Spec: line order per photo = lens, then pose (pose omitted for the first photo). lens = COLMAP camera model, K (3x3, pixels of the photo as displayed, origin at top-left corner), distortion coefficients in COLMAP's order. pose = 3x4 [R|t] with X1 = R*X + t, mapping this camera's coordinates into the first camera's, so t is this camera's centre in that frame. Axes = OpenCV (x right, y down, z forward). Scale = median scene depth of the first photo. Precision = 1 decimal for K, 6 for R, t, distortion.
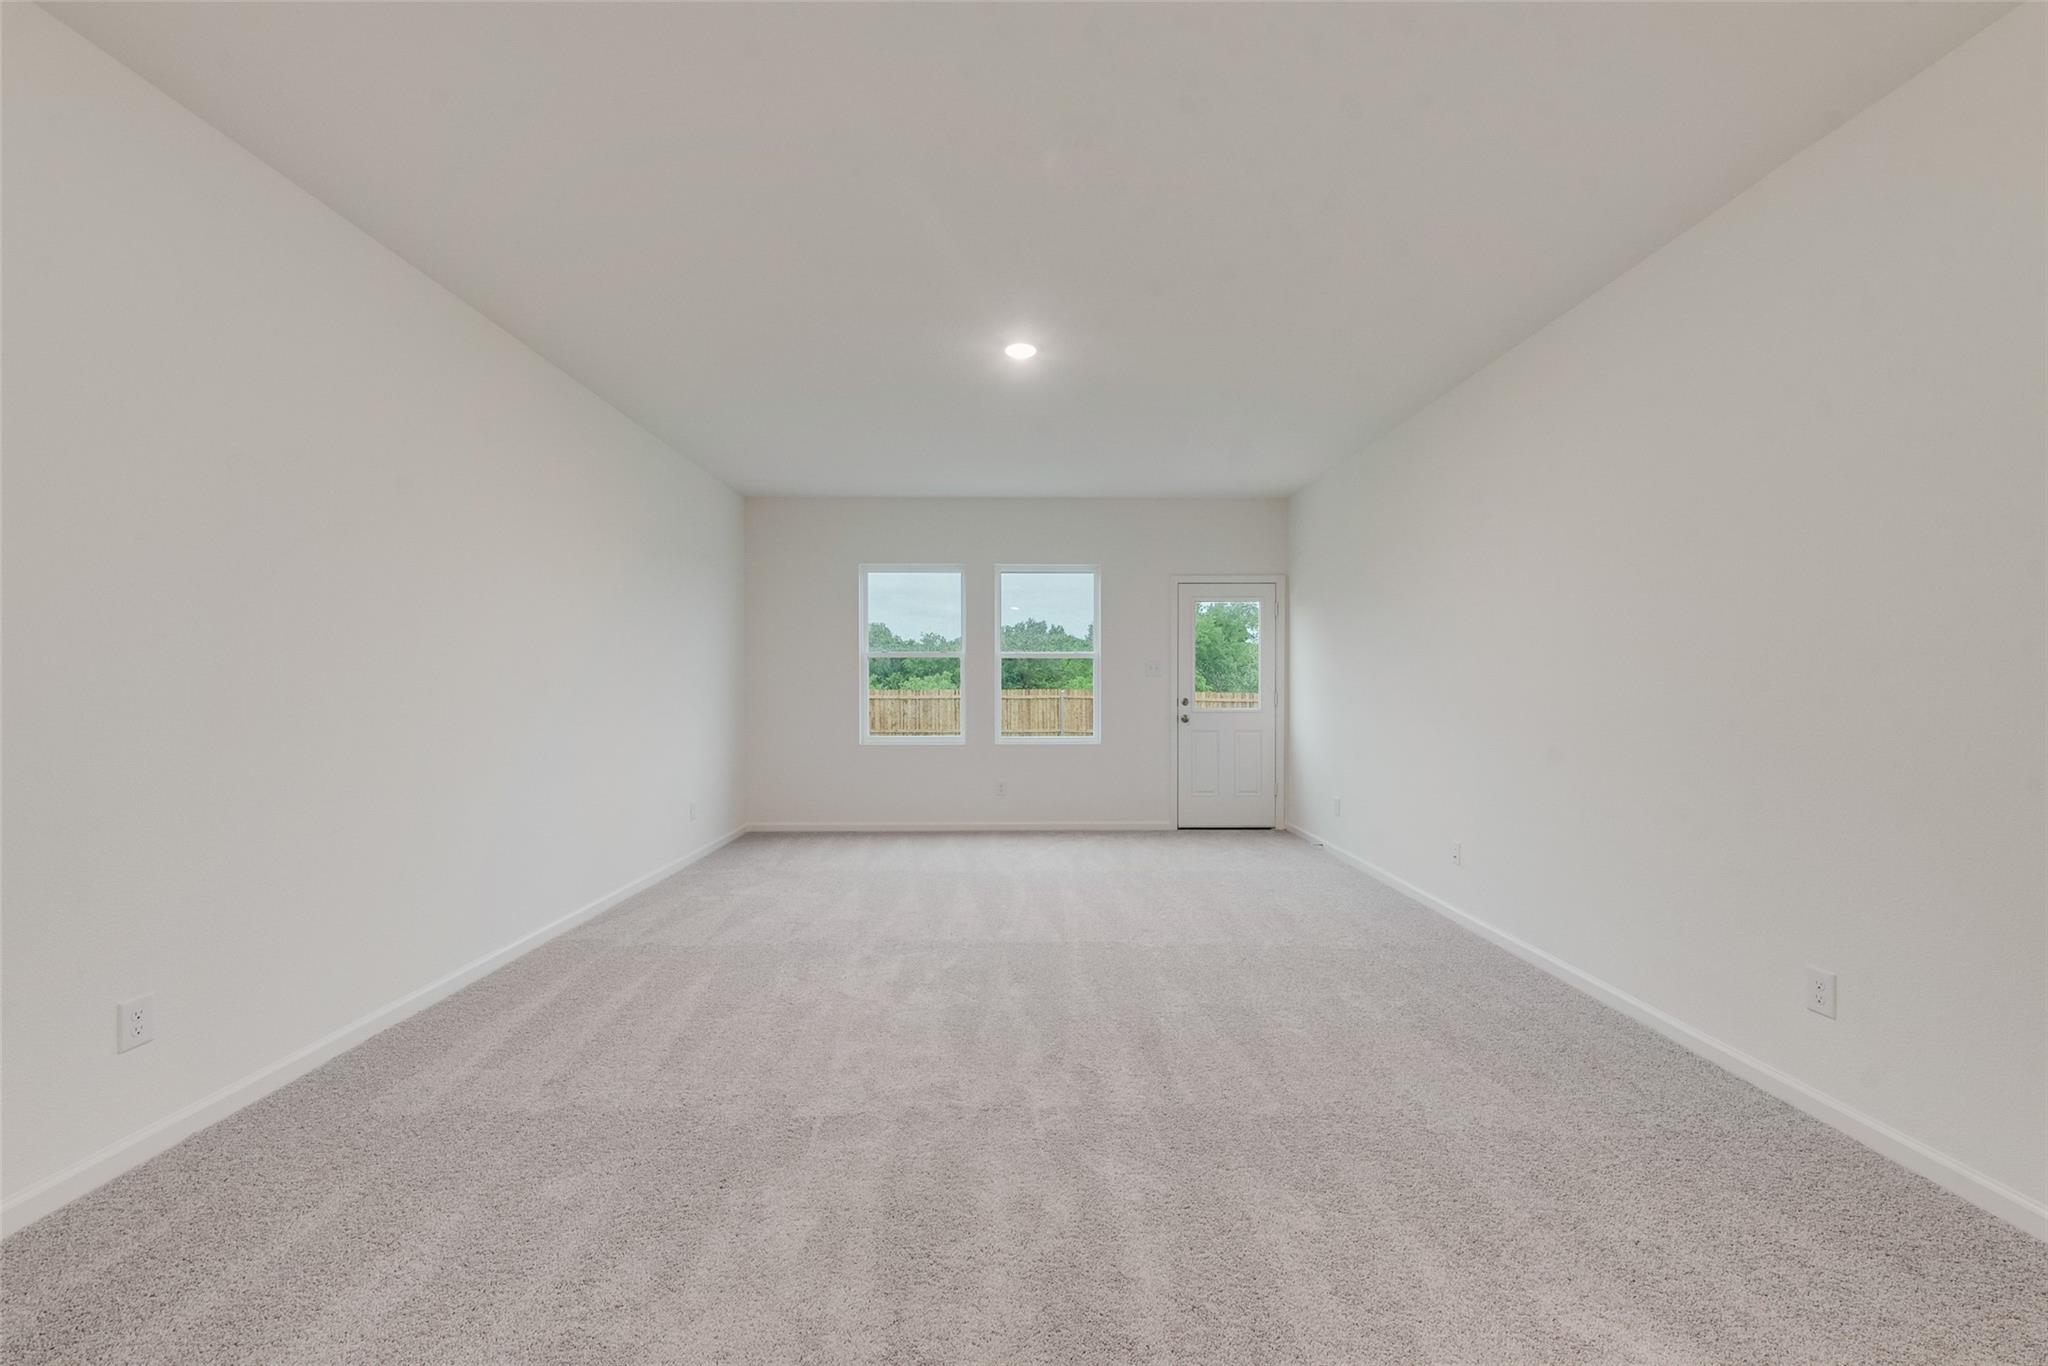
lens RADIAL K [[814.0, 0, 1016.4], [0, 814.0, 682.7], [0, 0, 1]] dist [0.010192, -0.000697]
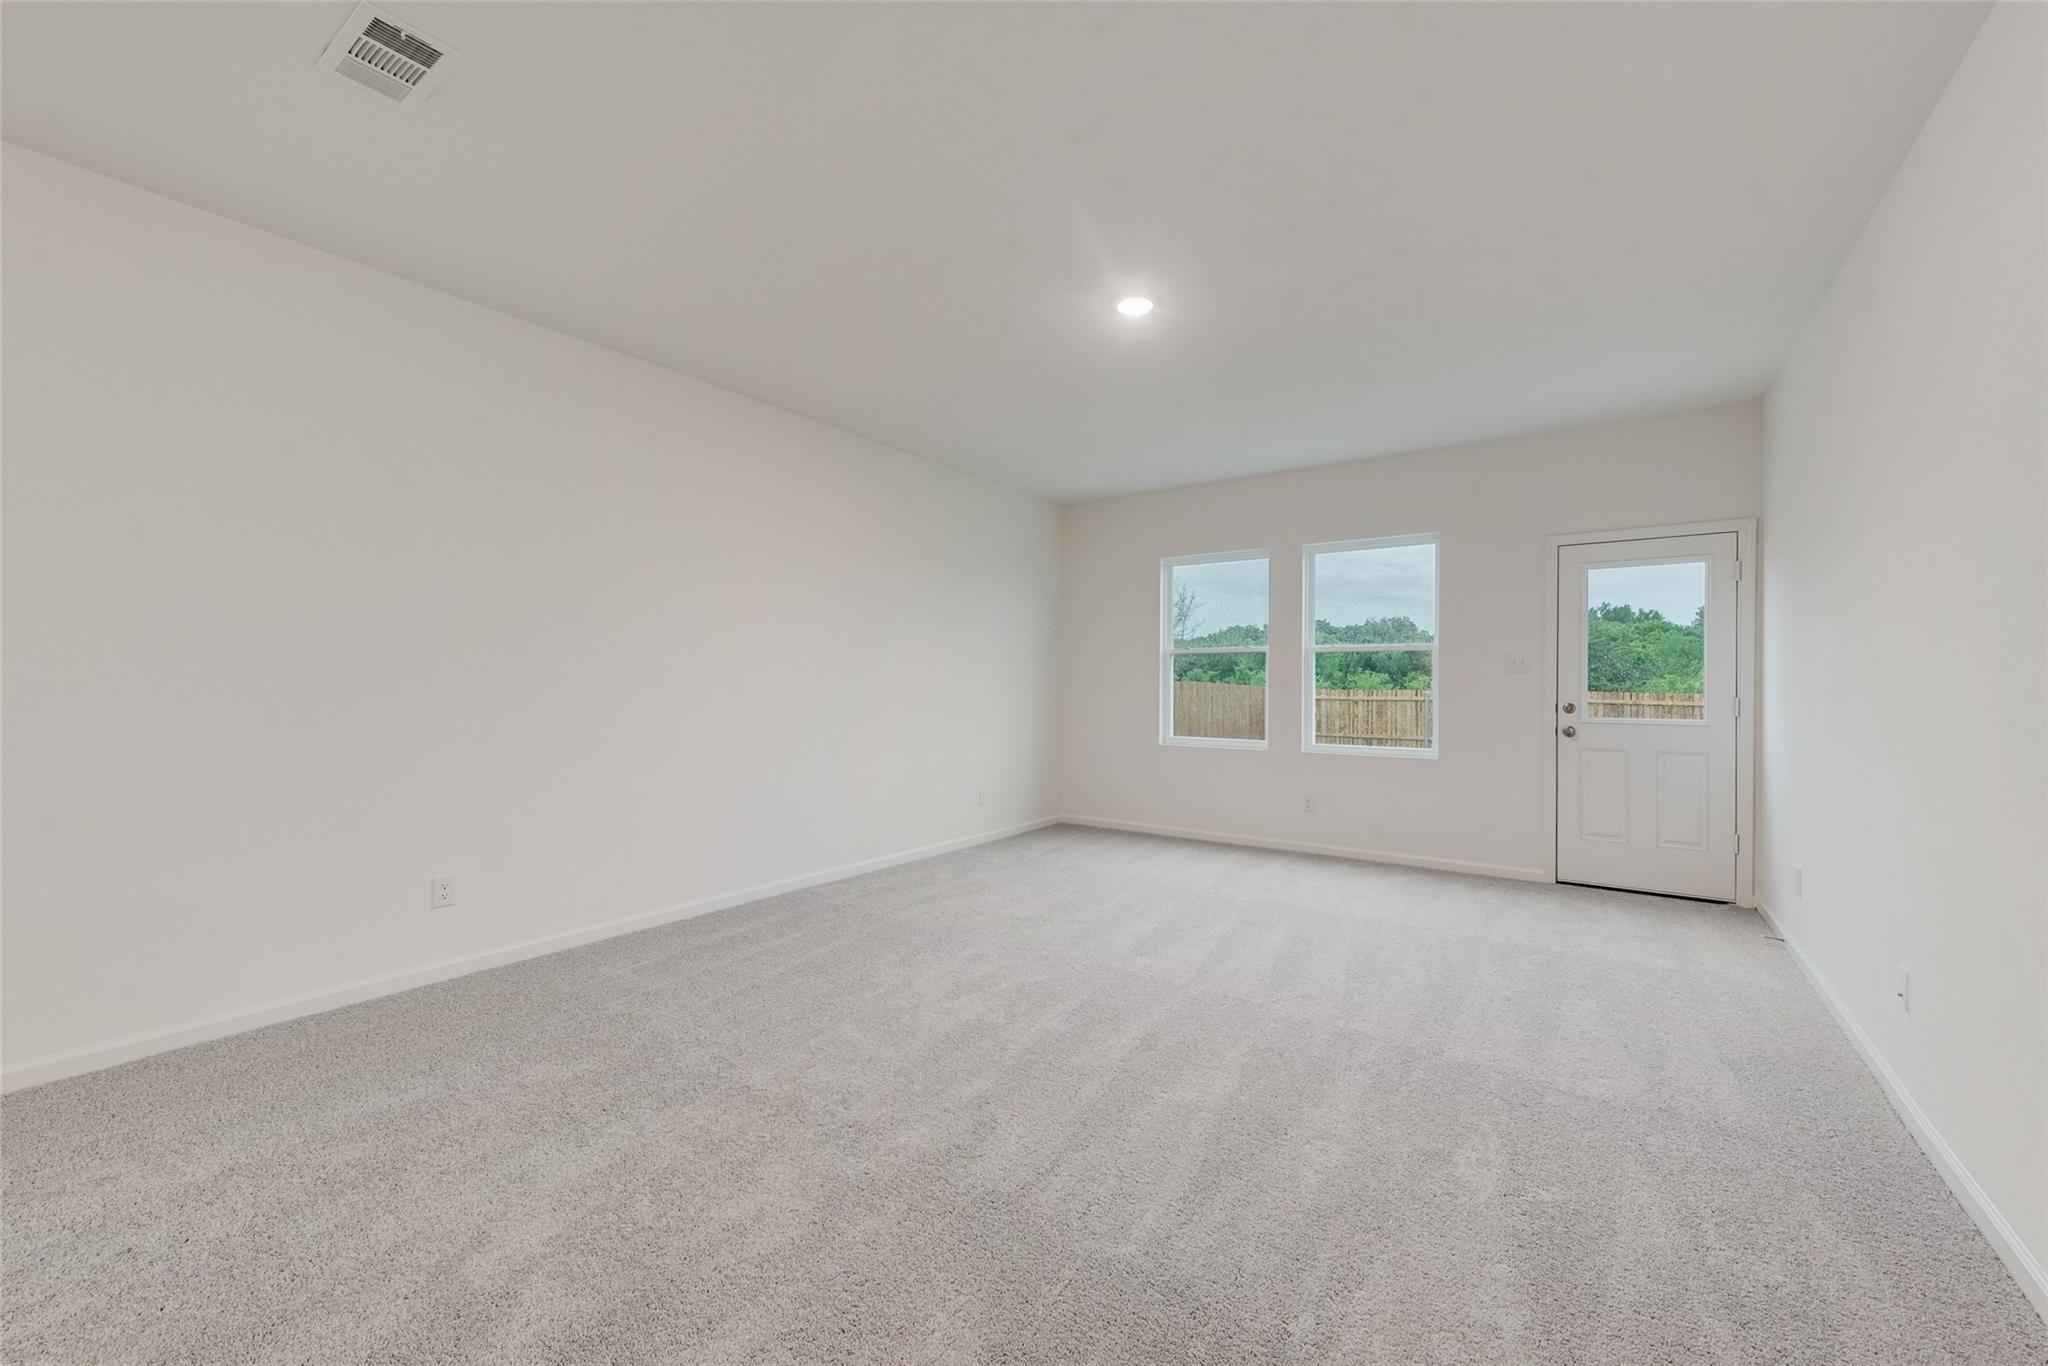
lens RADIAL K [[814.0, 0, 1011.8], [0, 814.0, 679.7], [0, 0, 1]] dist [0.010192, -0.000697]
pose [[0.808393, 0.003349, -0.588634, 0.234748], [-0.004936, 0.999987, -0.001090, 0.001387], [0.588623, 0.003787, 0.808399, 0.118754]]
